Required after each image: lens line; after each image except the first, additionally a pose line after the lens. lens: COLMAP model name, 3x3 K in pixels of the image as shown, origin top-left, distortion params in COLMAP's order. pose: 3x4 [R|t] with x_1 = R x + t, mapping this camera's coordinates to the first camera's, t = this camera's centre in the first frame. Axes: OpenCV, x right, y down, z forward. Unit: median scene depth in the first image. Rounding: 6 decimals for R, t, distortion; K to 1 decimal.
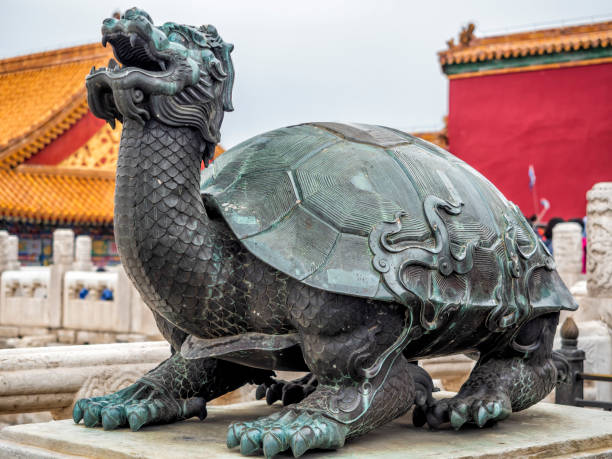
lens RADIAL K [[1414.4, 0, 307.4], [0, 1414.4, 229.7], [0, 0, 1]] dist [0.037455, 0.000000]
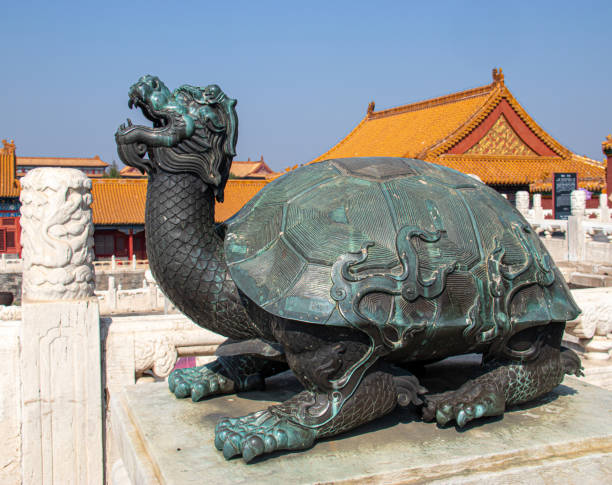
lens RADIAL K [[732.7, 0, 311.0], [0, 732.7, 241.9], [0, 0, 1]] dist [-0.068818, 0.000000]
pose [[0.922703, 0.013662, -0.385270, 0.247124], [0.015894, 0.997174, 0.073427, -0.056079], [0.385184, -0.073875, 0.919878, 0.454369]]
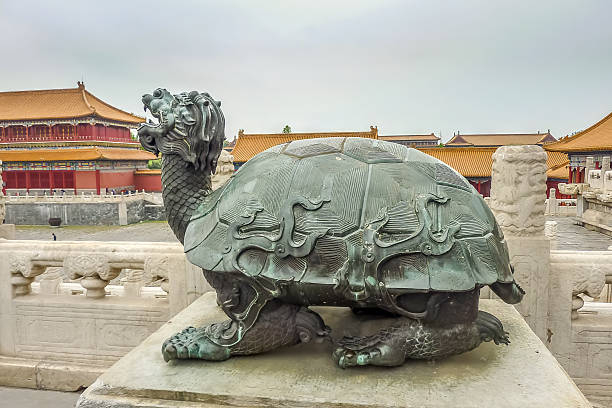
lens RADIAL K [[488.1, 0, 309.9], [0, 488.1, 207.7], [0, 0, 1]] dist [0.021408, -0.007305]
pose [[0.599474, 0.062459, -0.797954, 0.486119], [0.025556, 0.994949, 0.097078, -0.060168], [0.799986, -0.078588, 0.594849, 0.755057]]
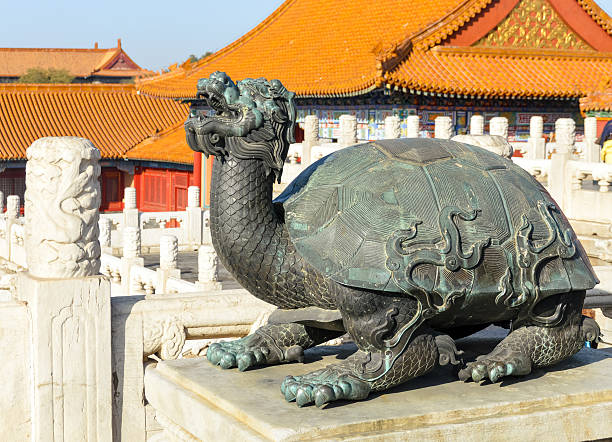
lens RADIAL K [[1283.8, 0, 309.2], [0, 1283.8, 225.3], [0, 0, 1]] dist [-0.198129, 0.000000]
pose [[0.950756, 0.020020, -0.309294, 0.337627], [0.011801, 0.994850, 0.100672, -0.128976], [0.309716, -0.099365, 0.945623, -0.144502]]
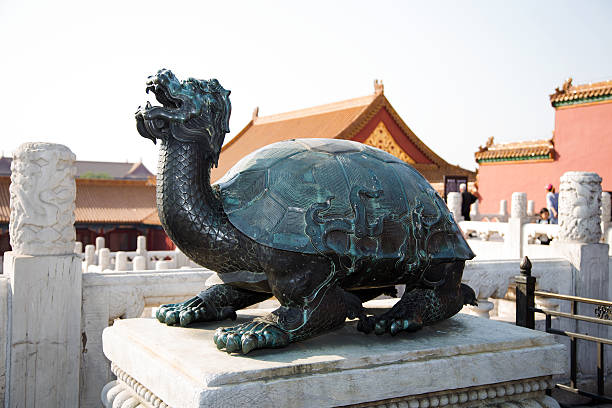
lens RADIAL K [[729.0, 0, 315.8], [0, 729.0, 216.2], [0, 0, 1]] dist [0.059441, 0.000000]
pose [[0.974183, 0.012032, -0.225438, 0.230908], [-0.004543, 0.999421, 0.033710, -0.017718], [0.225713, -0.031816, 0.973674, 0.219358]]
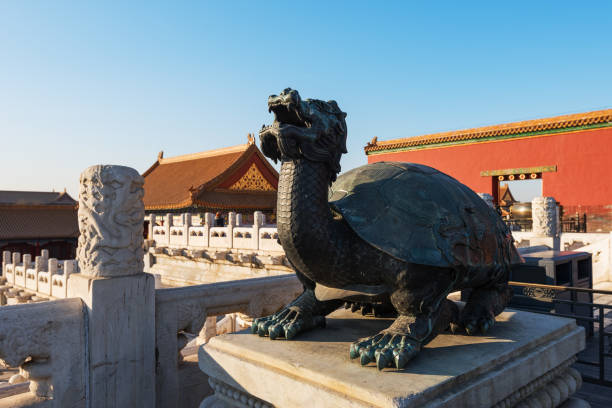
lens RADIAL K [[488.1, 0, 335.2], [0, 488.1, 229.2], [0, 0, 1]] dist [0.021408, -0.007305]
pose [[0.999151, -0.013422, 0.038938, -0.090709], [0.011884, 0.999150, 0.039466, -0.017357], [-0.039435, -0.038970, 0.998462, 0.427071]]
